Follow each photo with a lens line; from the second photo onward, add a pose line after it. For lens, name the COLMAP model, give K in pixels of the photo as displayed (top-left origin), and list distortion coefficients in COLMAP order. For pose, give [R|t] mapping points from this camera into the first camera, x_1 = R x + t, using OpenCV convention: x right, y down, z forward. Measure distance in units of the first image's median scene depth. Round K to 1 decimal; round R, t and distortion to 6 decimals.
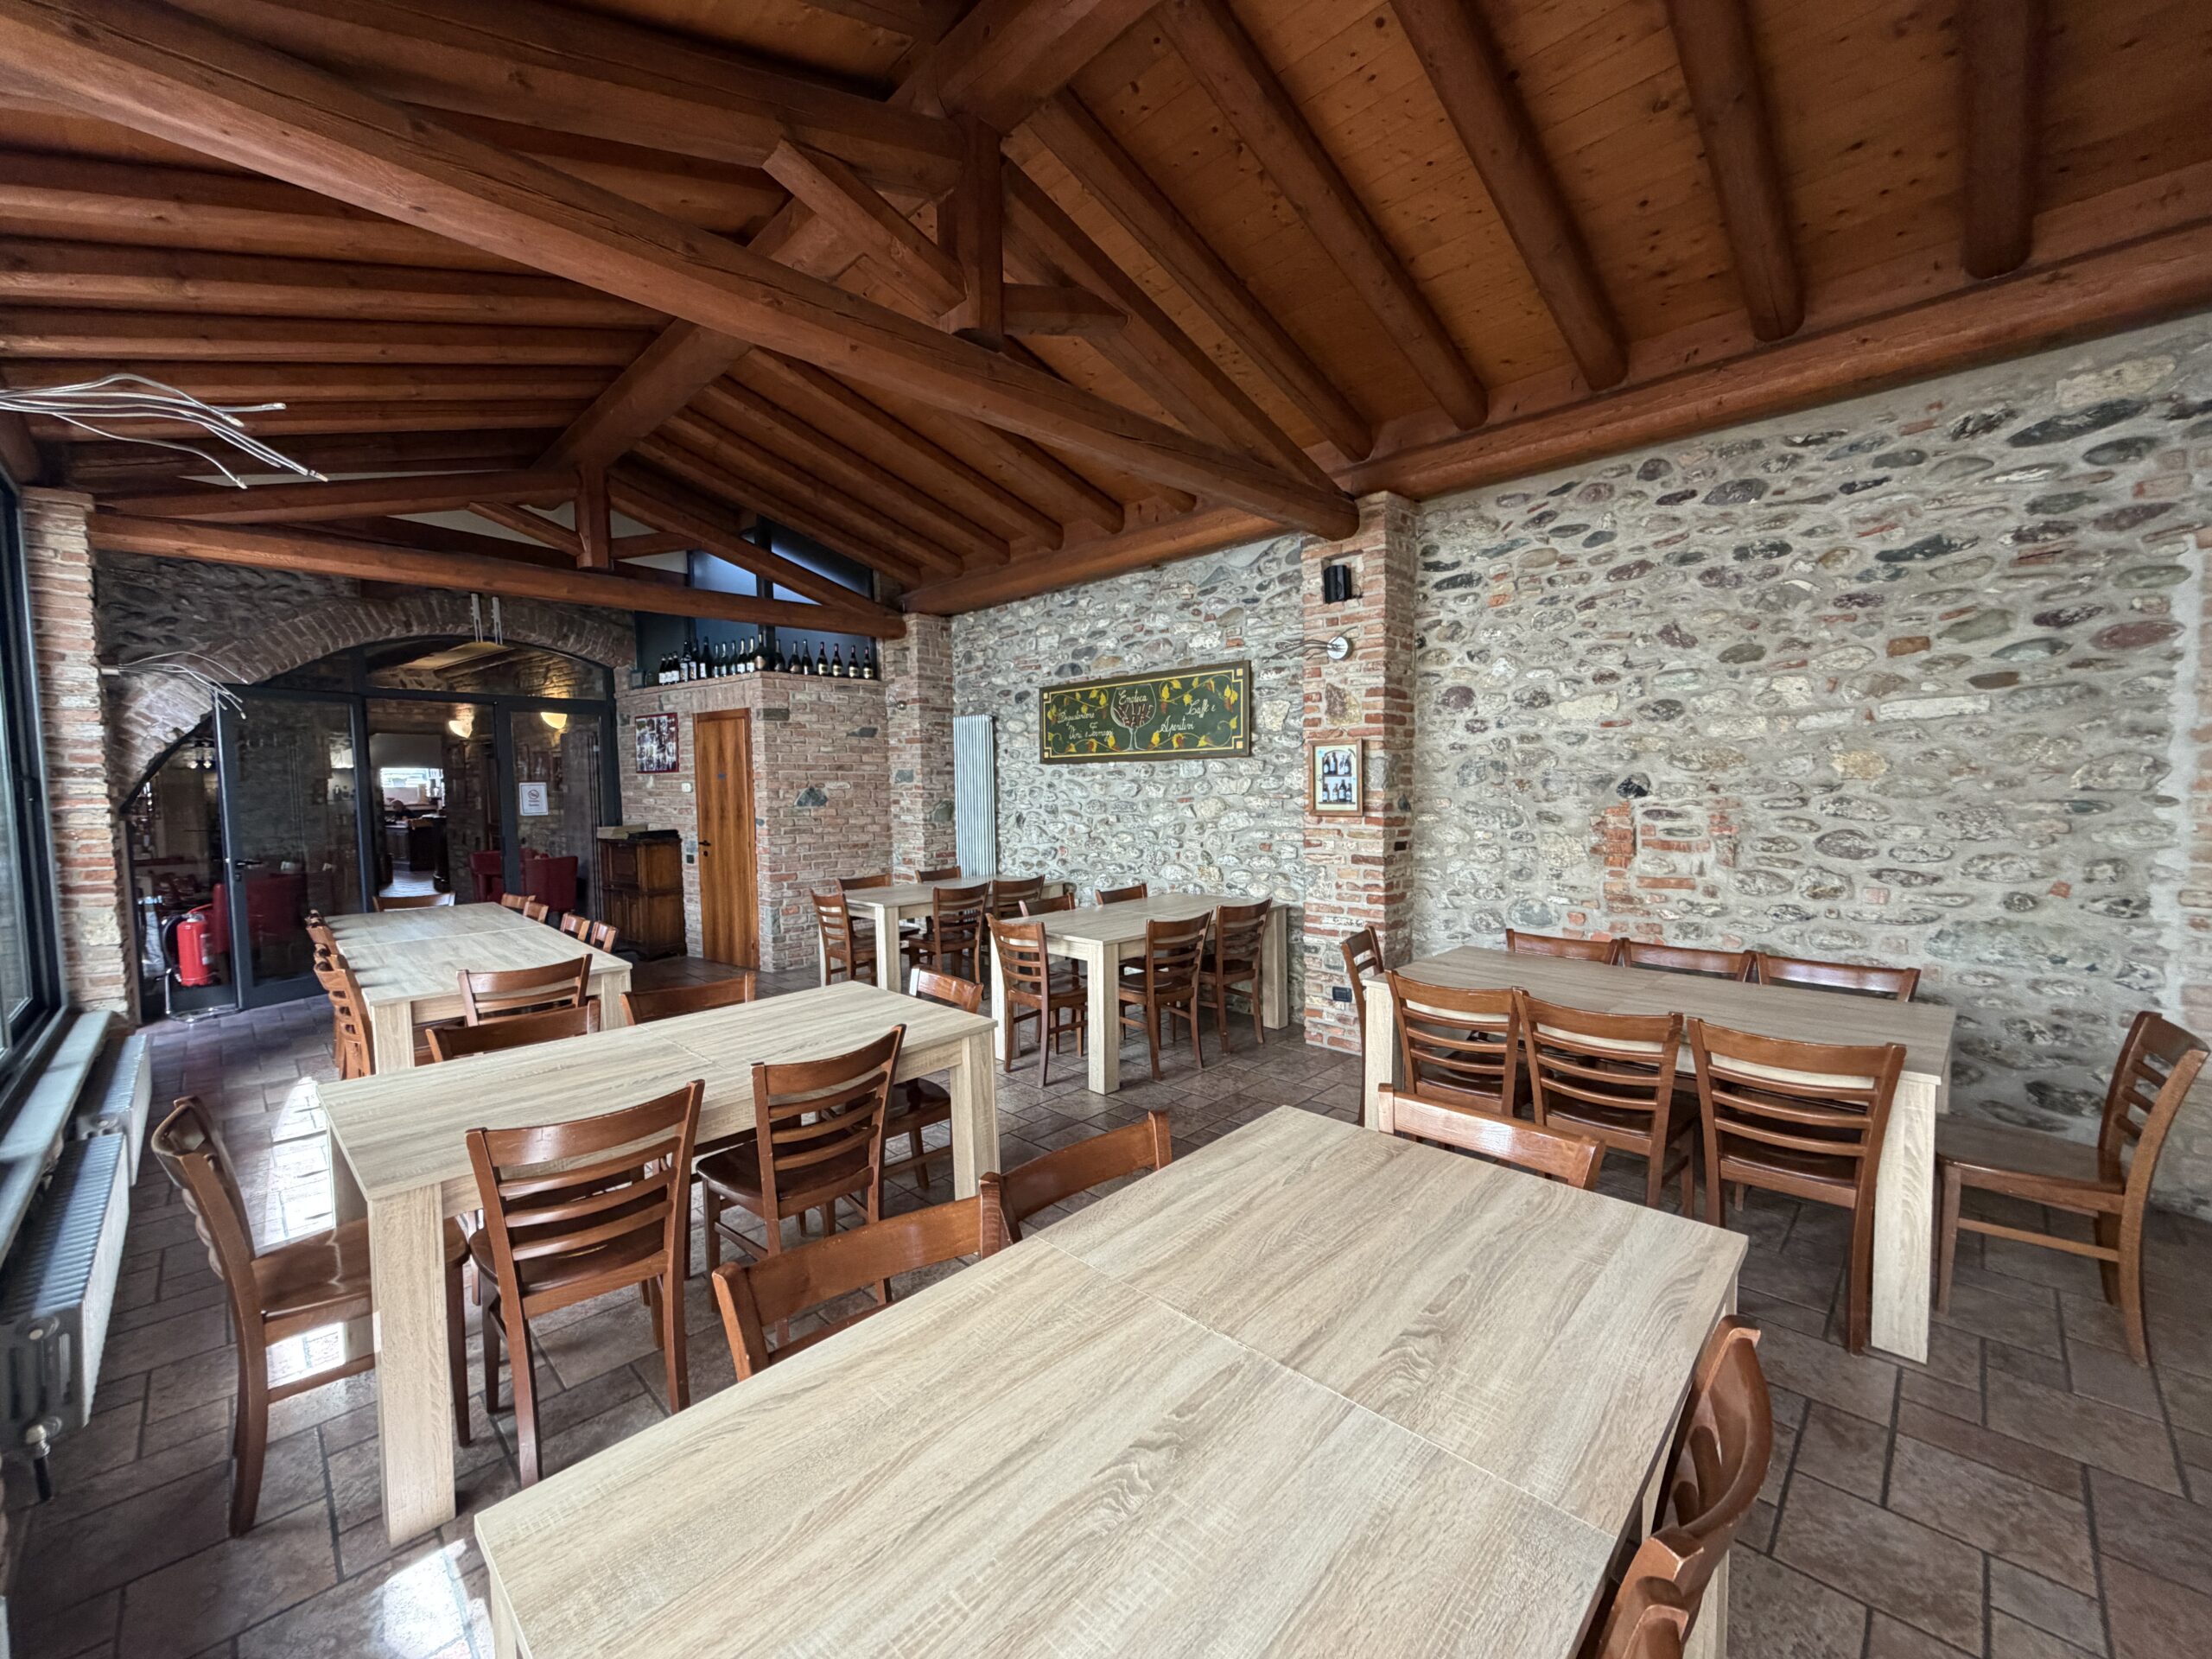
lens RADIAL K [[882.5, 0, 1111.9], [0, 882.5, 831.5], [0, 0, 1]] dist [0.003289, -0.000449]
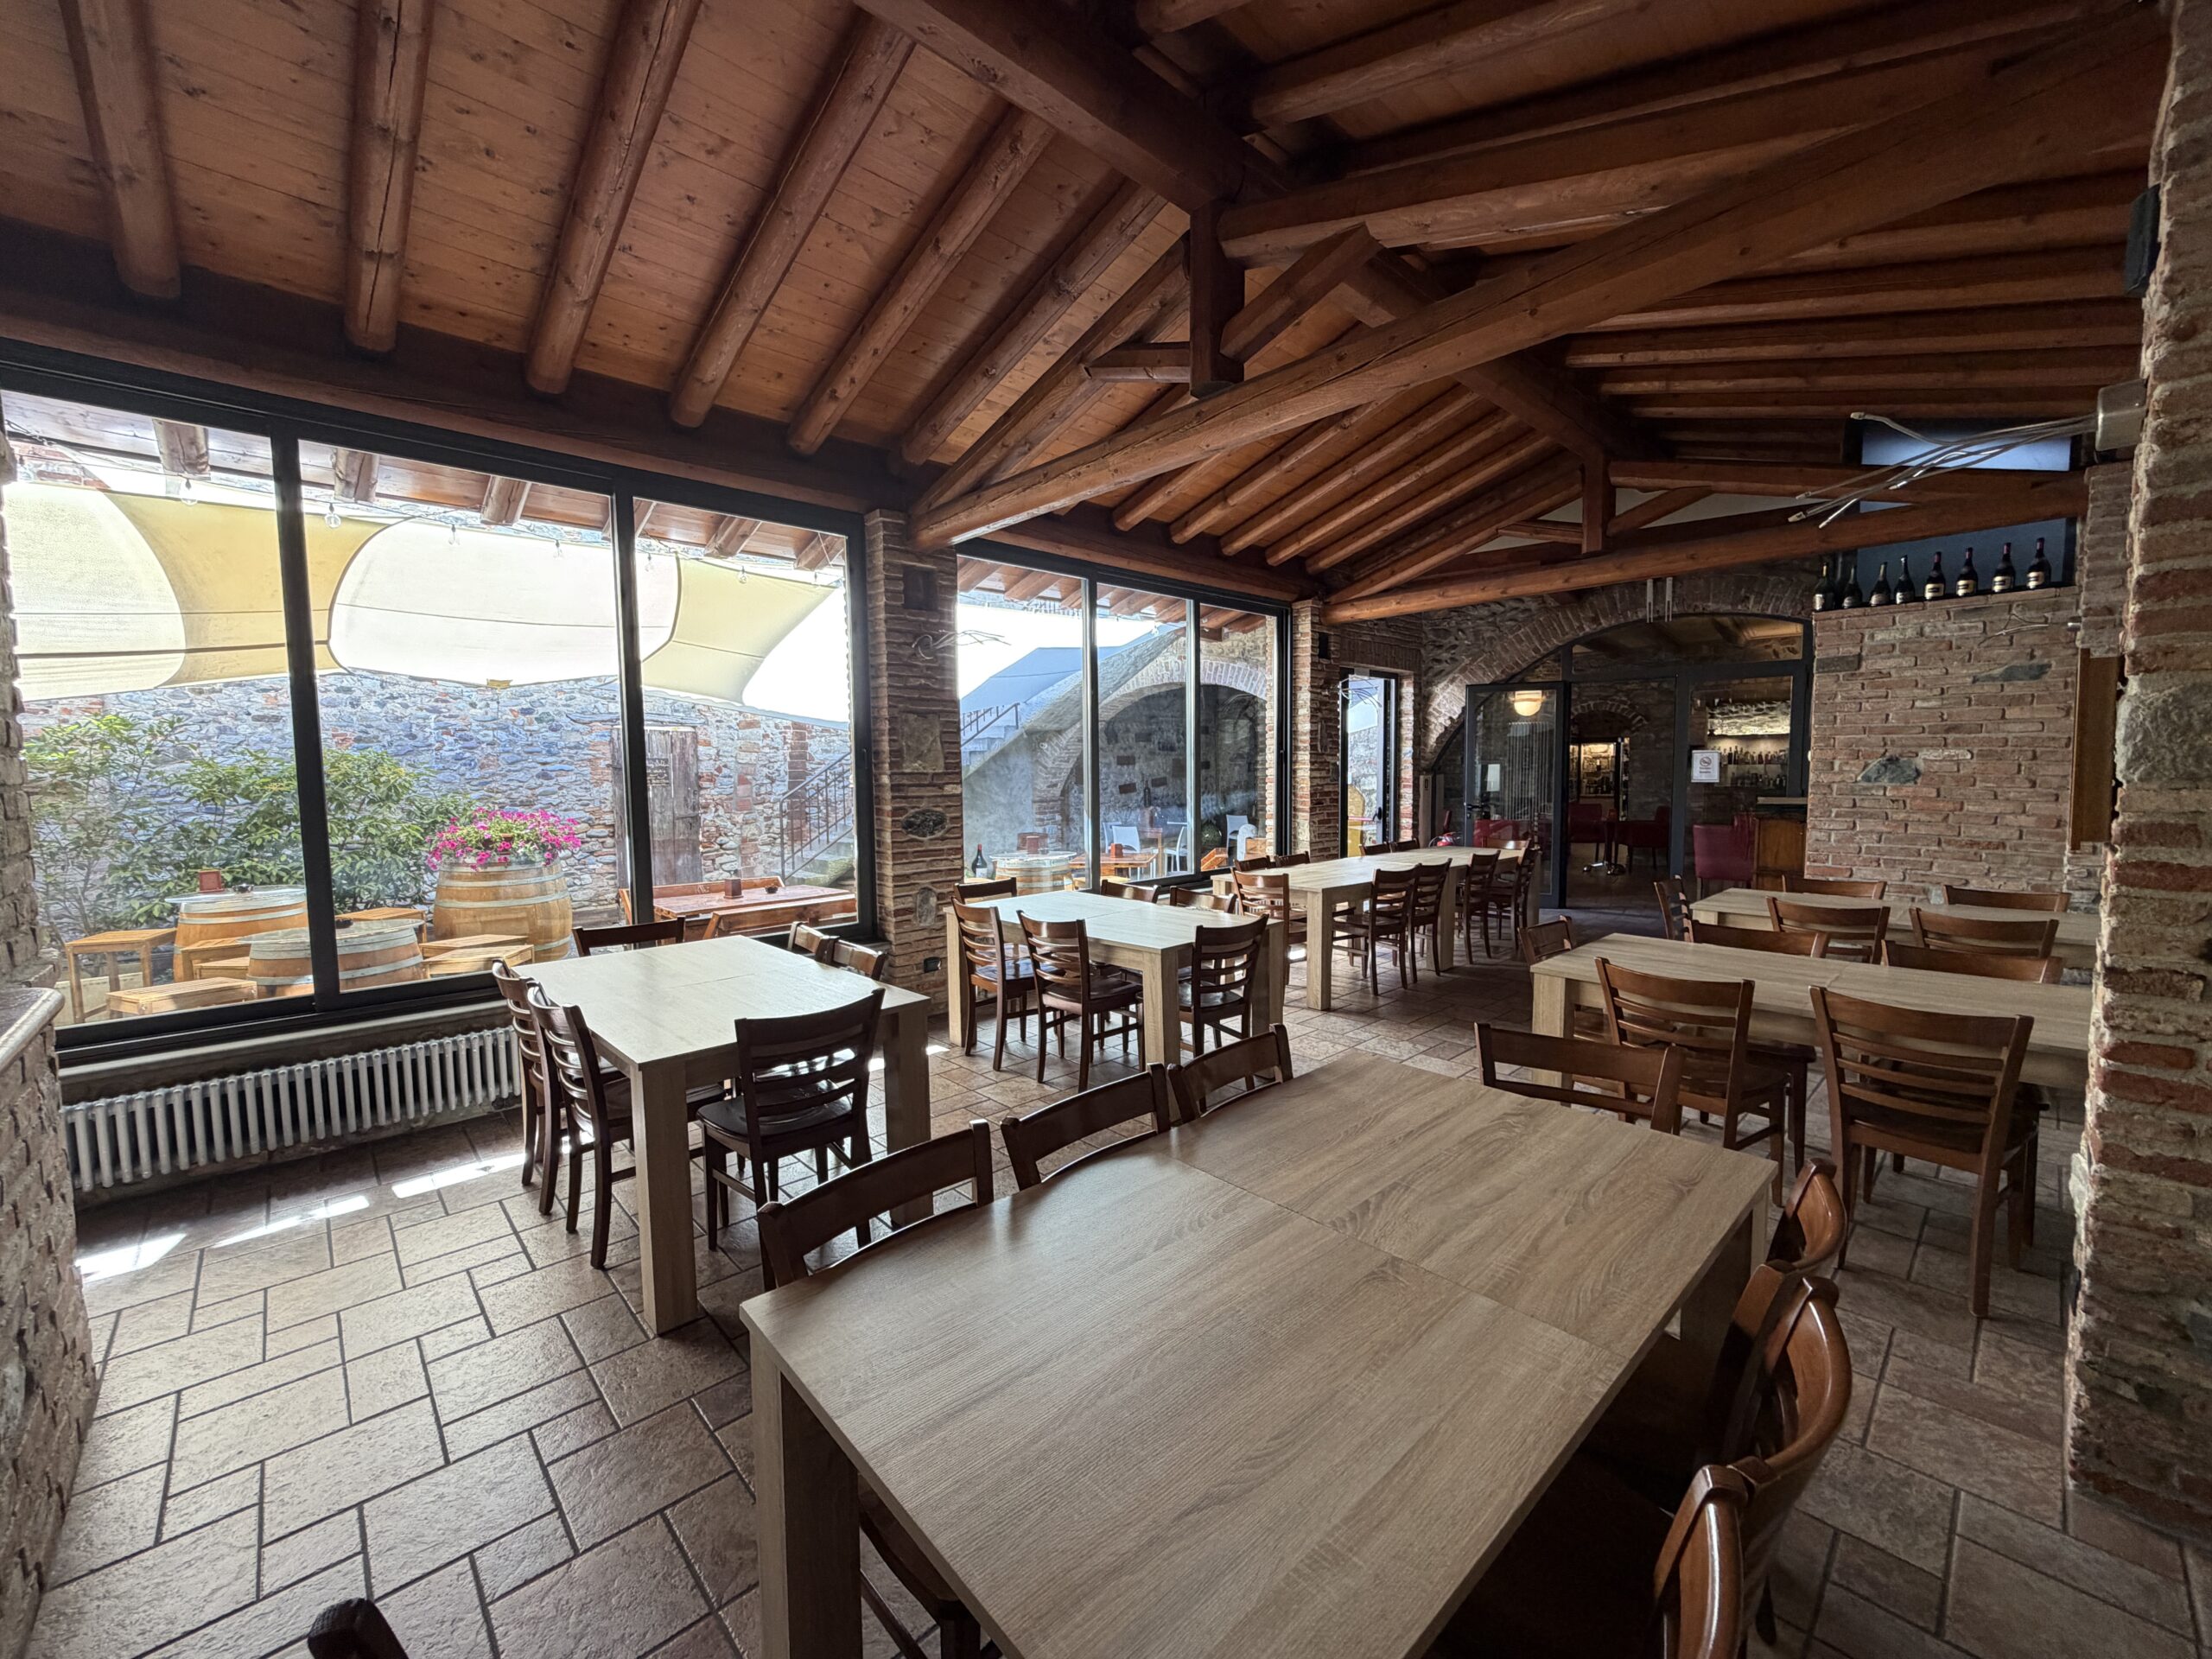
lens RADIAL K [[882.5, 0, 1111.4], [0, 882.5, 825.2], [0, 0, 1]] dist [0.003289, -0.000449]
pose [[-0.039703, 0.085593, -0.995539, 0.431194], [-0.047151, 0.995054, 0.087432, -0.027511], [0.998098, 0.050412, -0.035471, 0.379759]]
